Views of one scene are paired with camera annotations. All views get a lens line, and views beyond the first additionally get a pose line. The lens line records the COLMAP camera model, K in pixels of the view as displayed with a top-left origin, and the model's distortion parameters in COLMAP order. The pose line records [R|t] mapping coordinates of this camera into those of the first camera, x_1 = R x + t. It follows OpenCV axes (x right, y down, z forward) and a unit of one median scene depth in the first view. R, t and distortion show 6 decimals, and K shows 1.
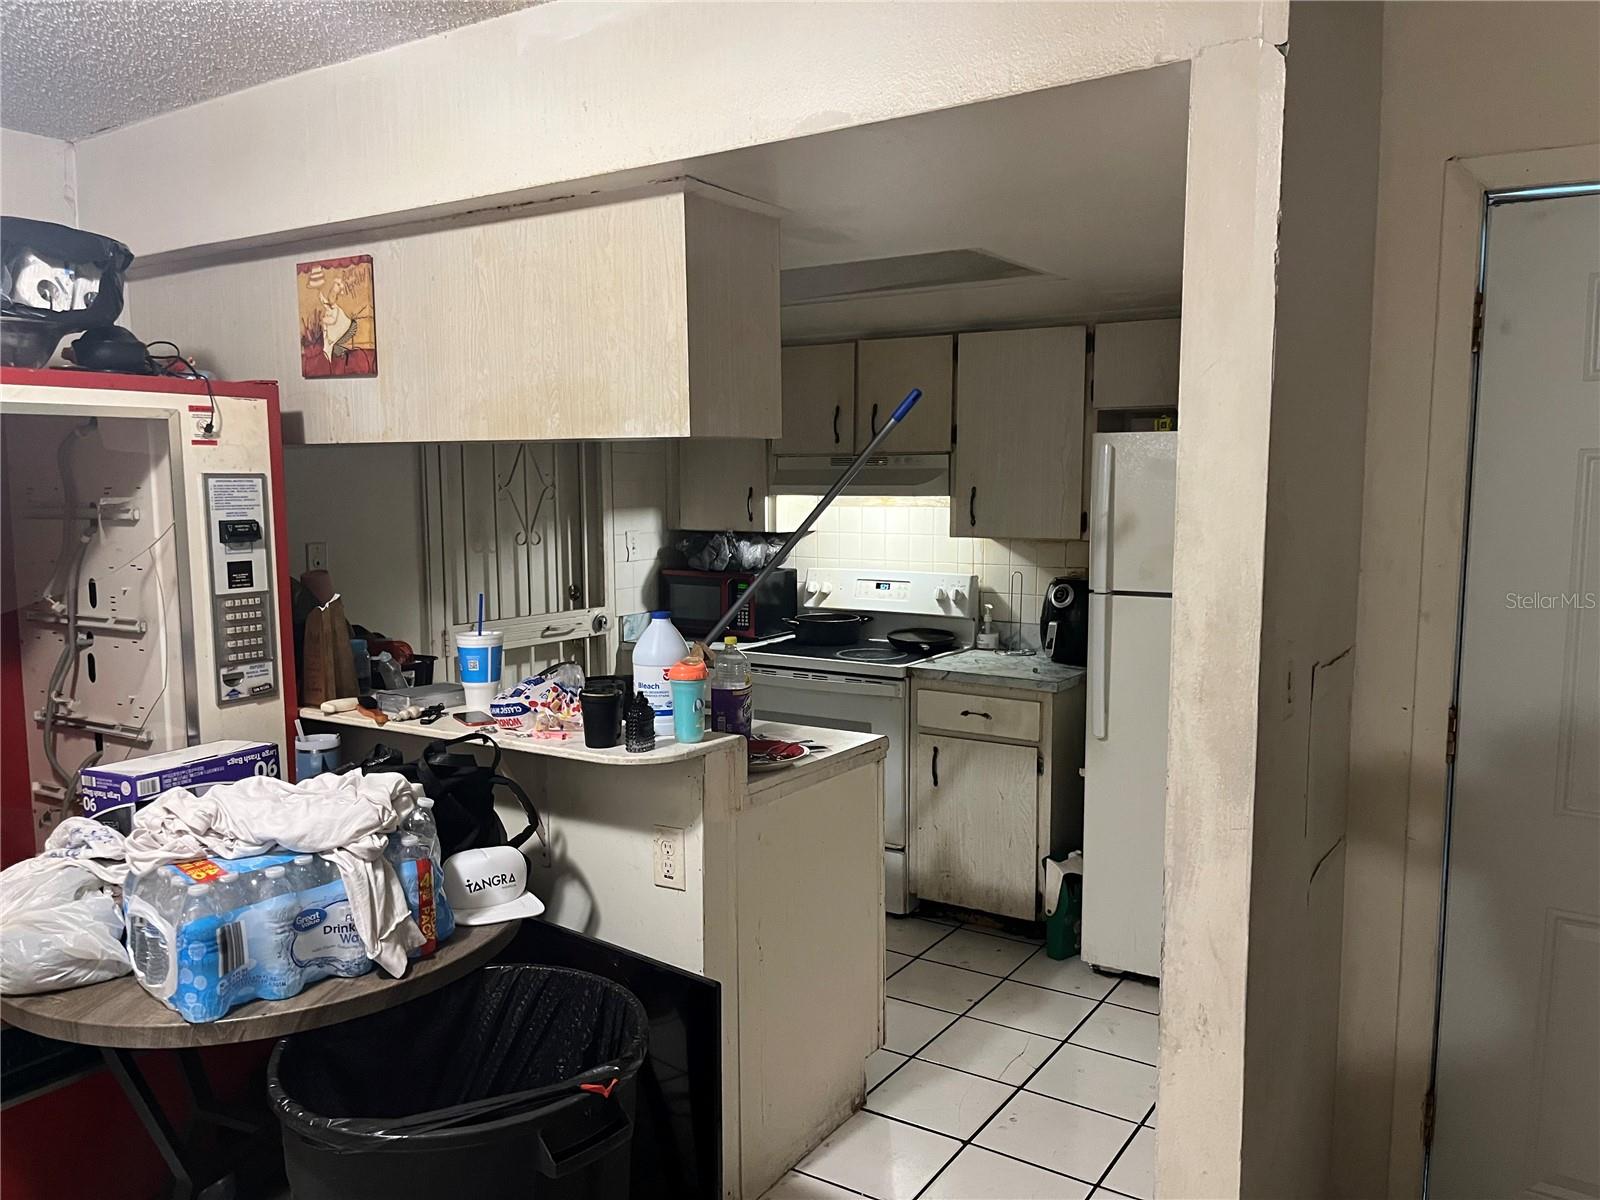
lens RADIAL K [[1214.9, 0, 806.6], [0, 1214.9, 629.2], [0, 0, 1]] dist [0.002337, -0.003070]
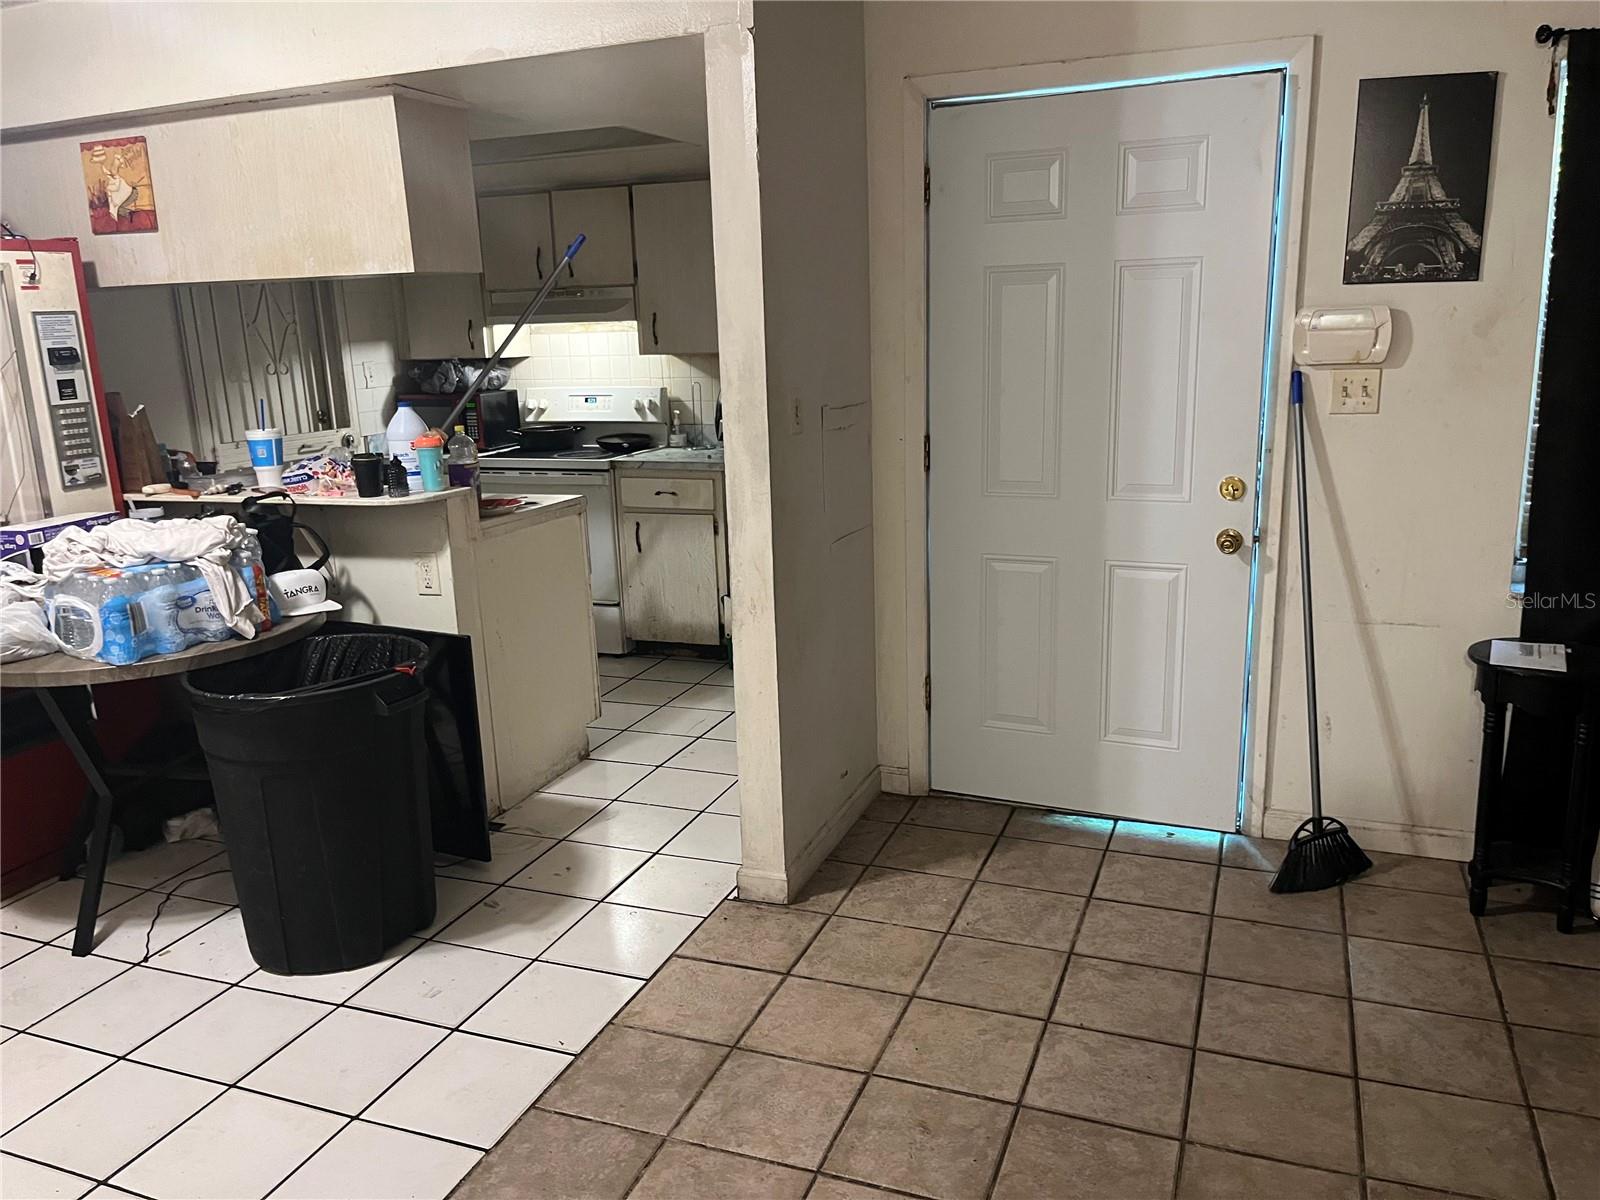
lens RADIAL K [[1201.4, 0, 799.5], [0, 1201.4, 613.5], [0, 0, 1]] dist [0.053195, -0.084104]
pose [[0.978221, -0.079275, 0.191830, 0.037244], [0.056704, 0.991102, 0.120422, 0.081991], [-0.199670, -0.106922, 0.974012, -0.456684]]
